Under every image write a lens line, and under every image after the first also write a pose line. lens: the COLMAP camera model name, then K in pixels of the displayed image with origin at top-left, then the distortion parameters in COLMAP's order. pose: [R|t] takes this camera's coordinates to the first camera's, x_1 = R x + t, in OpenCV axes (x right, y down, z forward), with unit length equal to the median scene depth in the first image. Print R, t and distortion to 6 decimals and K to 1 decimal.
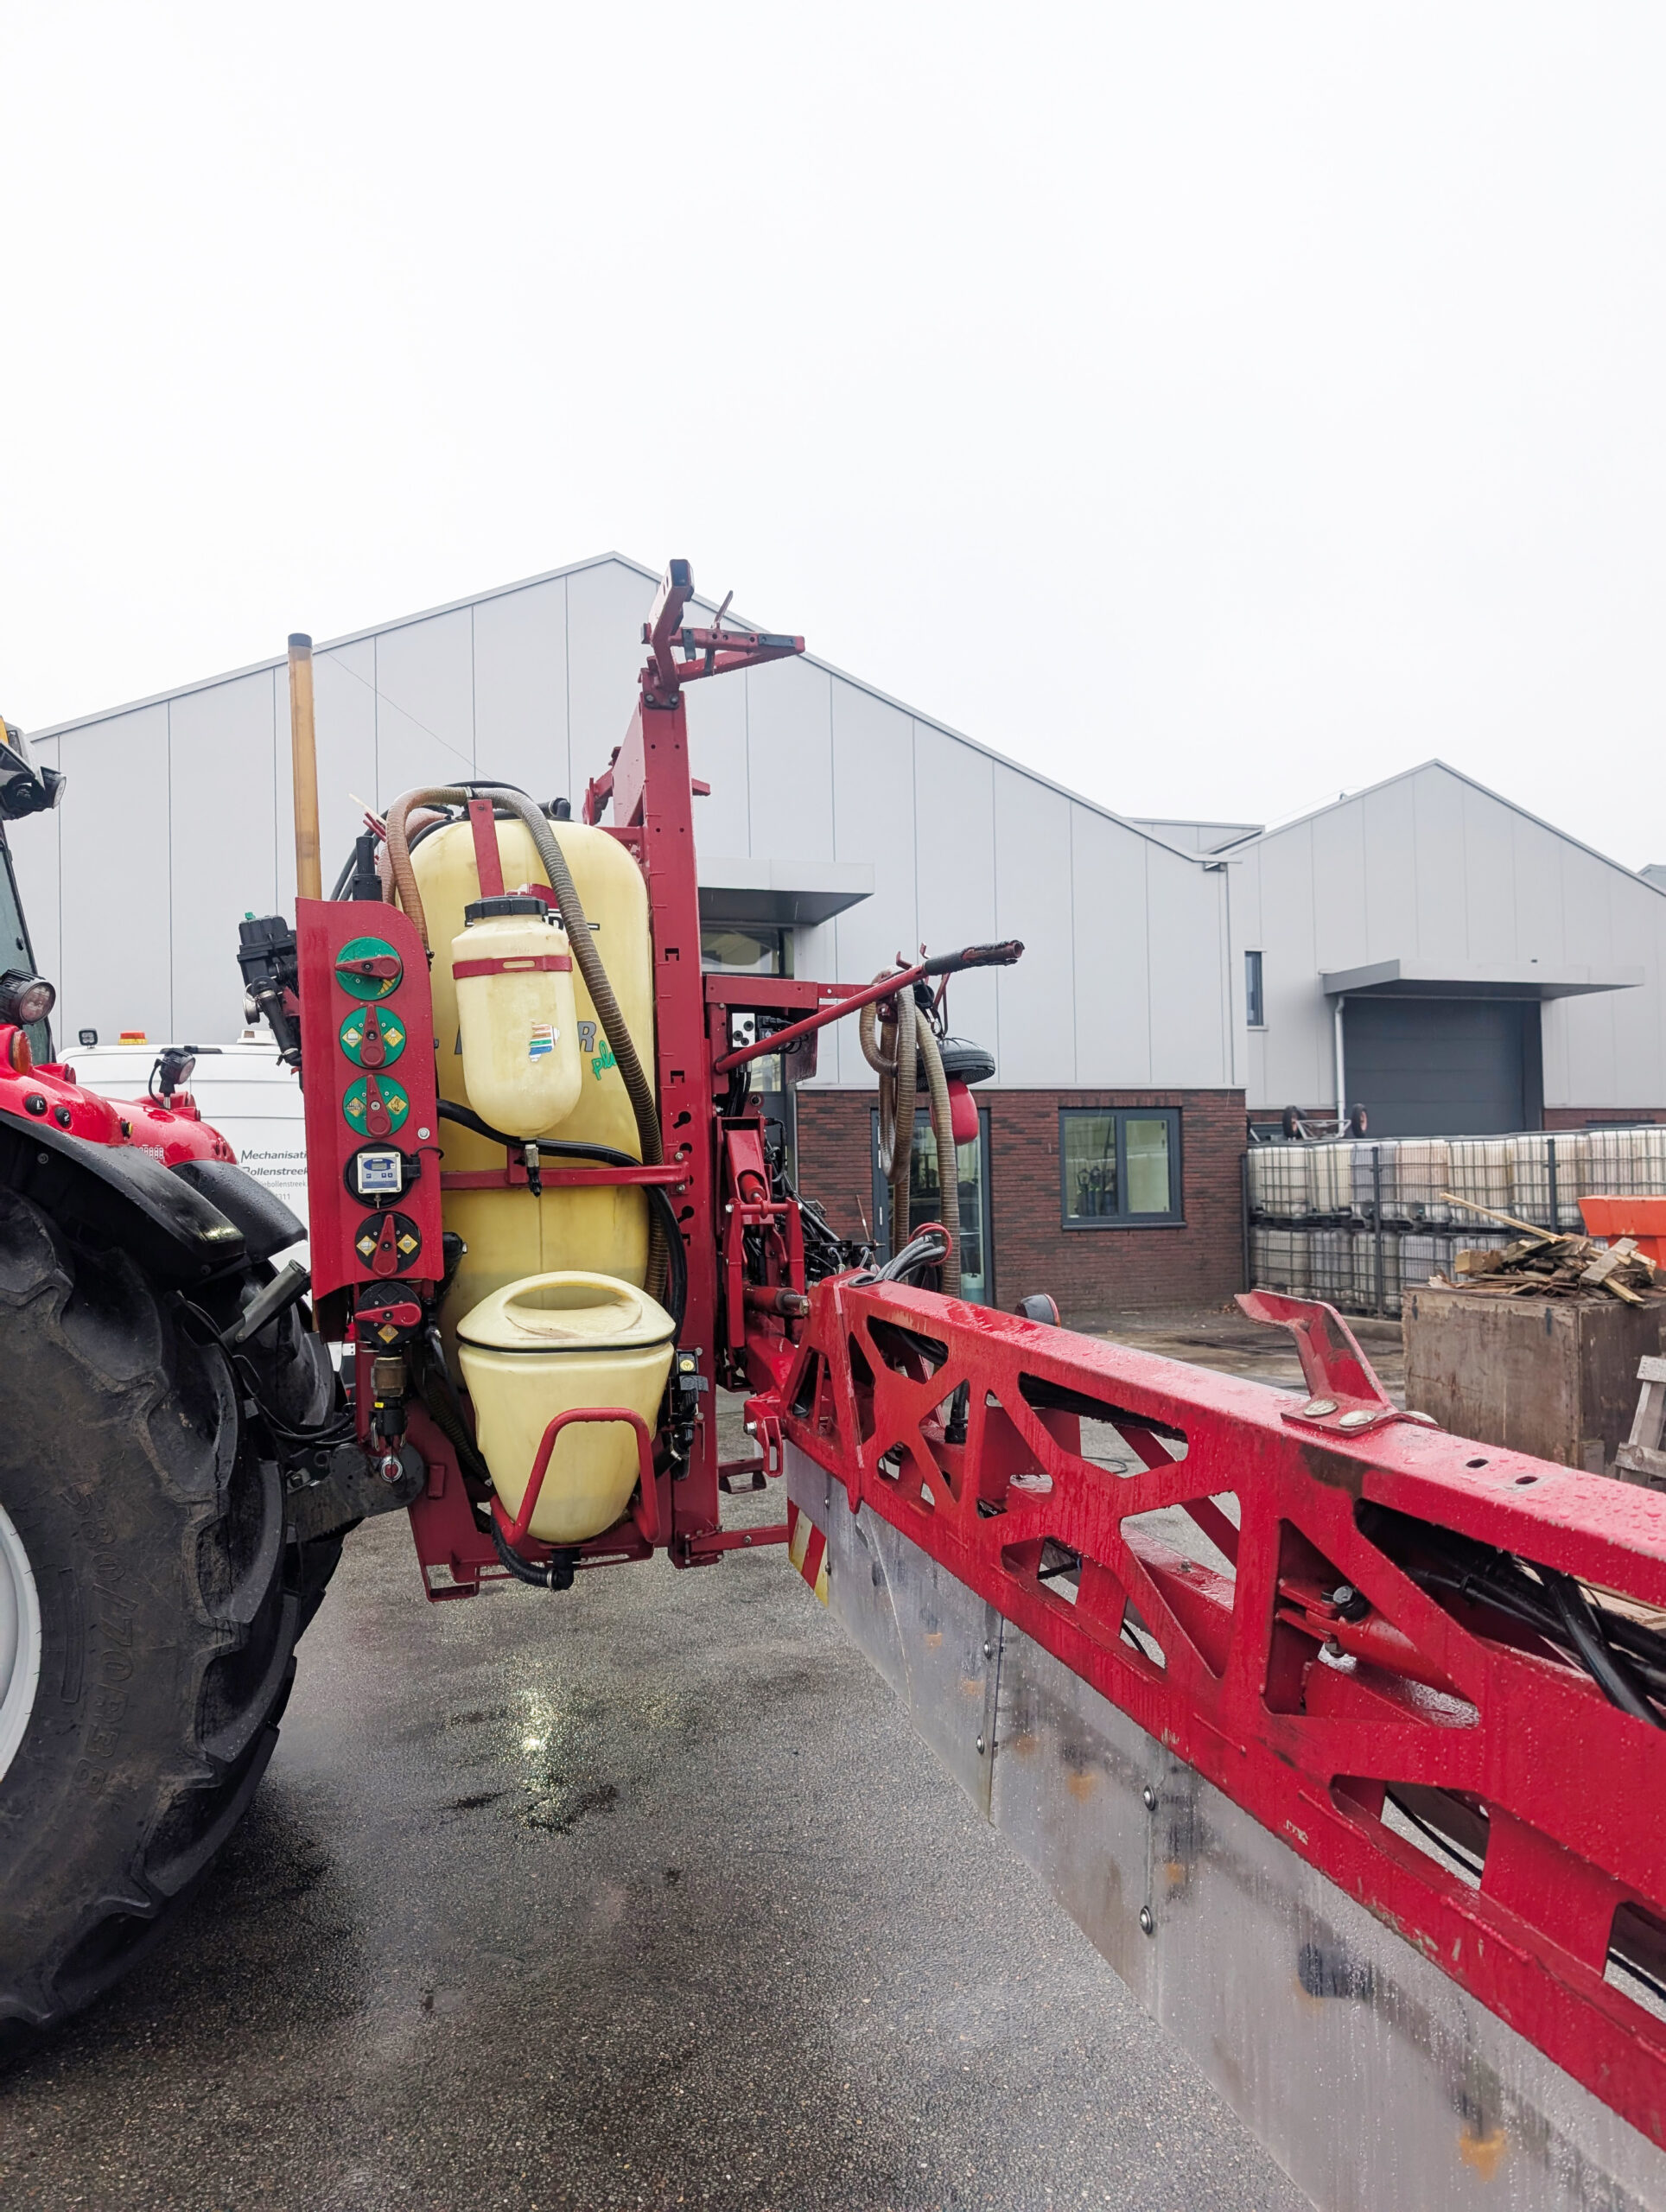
lens RADIAL K [[1604.4, 0, 827.6], [0, 1604.4, 1136.6], [0, 0, 1]] dist [-0.042320, 0.058625]
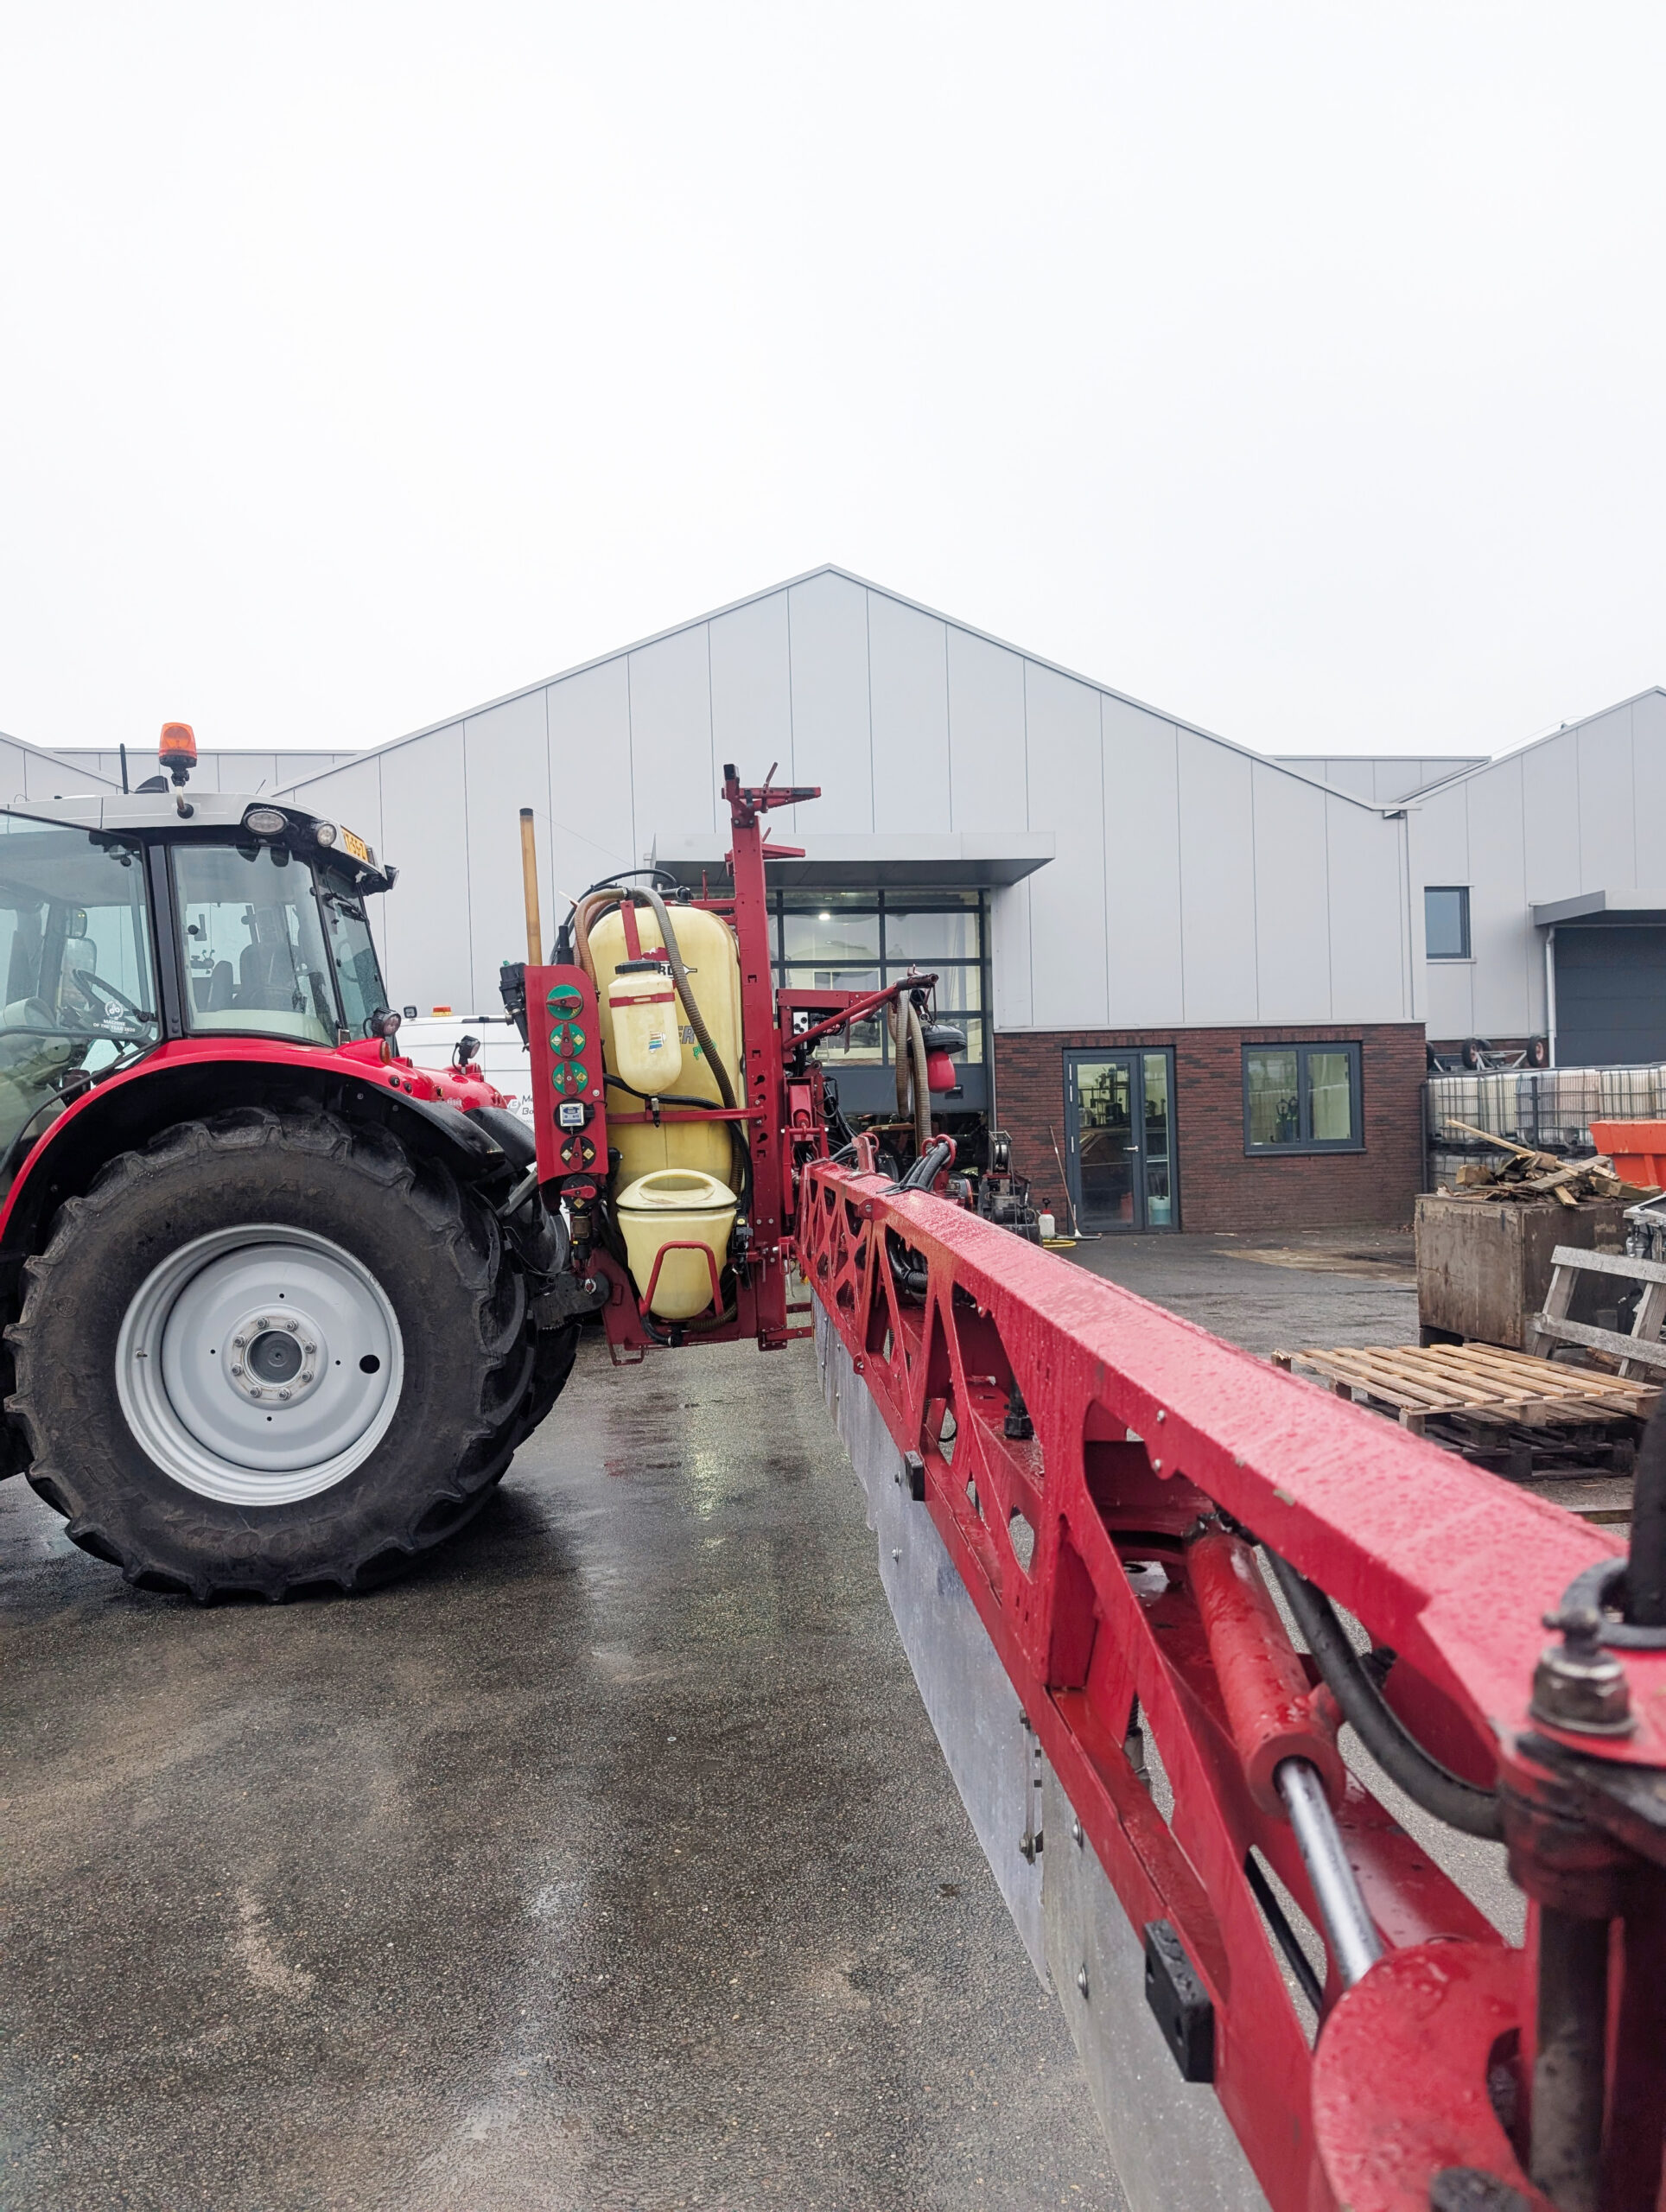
lens RADIAL K [[1603.0, 0, 806.0], [0, 1603.0, 1126.3], [0, 0, 1]] dist [0.013491, -0.006630]
pose [[0.982082, -0.009030, -0.188239, 0.260480], [0.015726, 0.999294, 0.034111, -0.017930], [0.187798, -0.036460, 0.981531, -0.595183]]
